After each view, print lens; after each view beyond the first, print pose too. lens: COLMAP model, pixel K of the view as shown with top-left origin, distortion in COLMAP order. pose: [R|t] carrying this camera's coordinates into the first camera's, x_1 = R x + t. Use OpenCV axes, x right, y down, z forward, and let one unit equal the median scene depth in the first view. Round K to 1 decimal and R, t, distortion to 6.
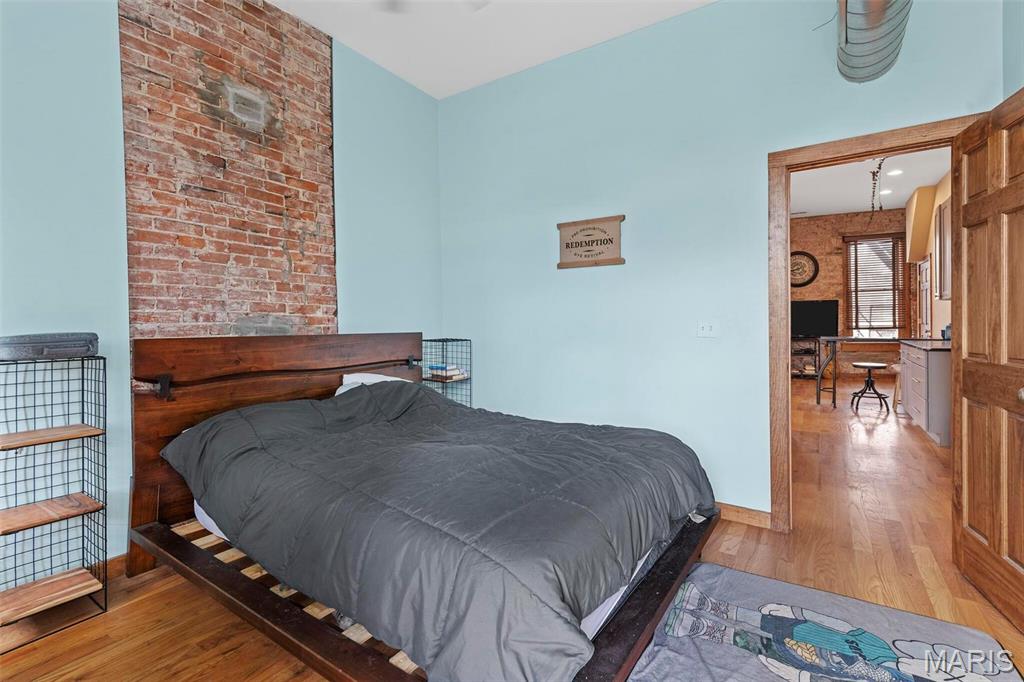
lens RADIAL K [[465.7, 0, 511.0], [0, 465.7, 330.5], [0, 0, 1]] dist [0.017849, -0.006041]
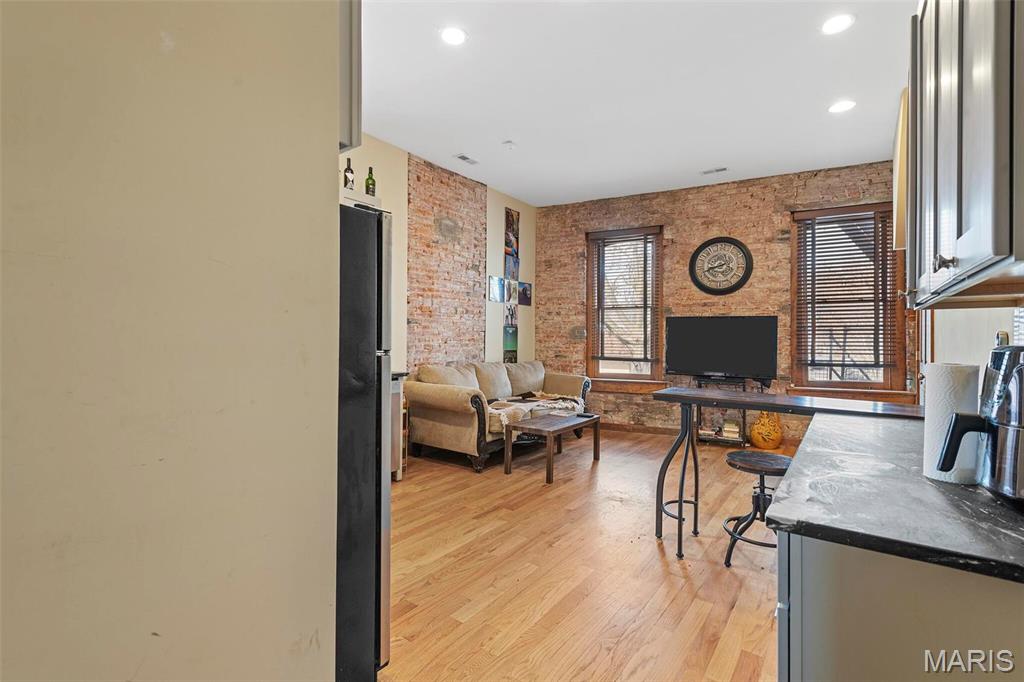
lens RADIAL K [[465.7, 0, 504.9], [0, 465.7, 339.7], [0, 0, 1]] dist [0.017849, -0.006041]
pose [[0.998160, 0.024636, -0.055413, 1.233239], [-0.025500, 0.999563, -0.014935, -0.056222], [0.055020, 0.016320, 0.998352, 1.246734]]
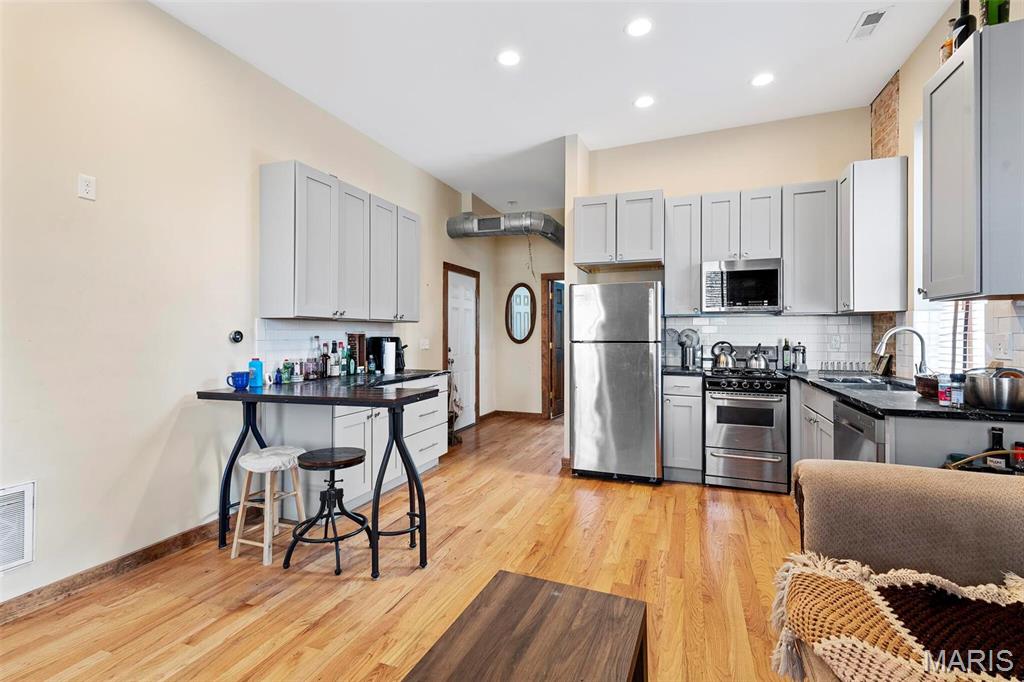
lens RADIAL K [[465.7, 0, 509.9], [0, 465.7, 337.0], [0, 0, 1]] dist [0.017849, -0.006041]
pose [[-0.974617, 0.018211, -0.223137, 1.567347], [0.011975, 0.999500, 0.029268, -0.103961], [0.223558, 0.025853, -0.974348, 3.270642]]
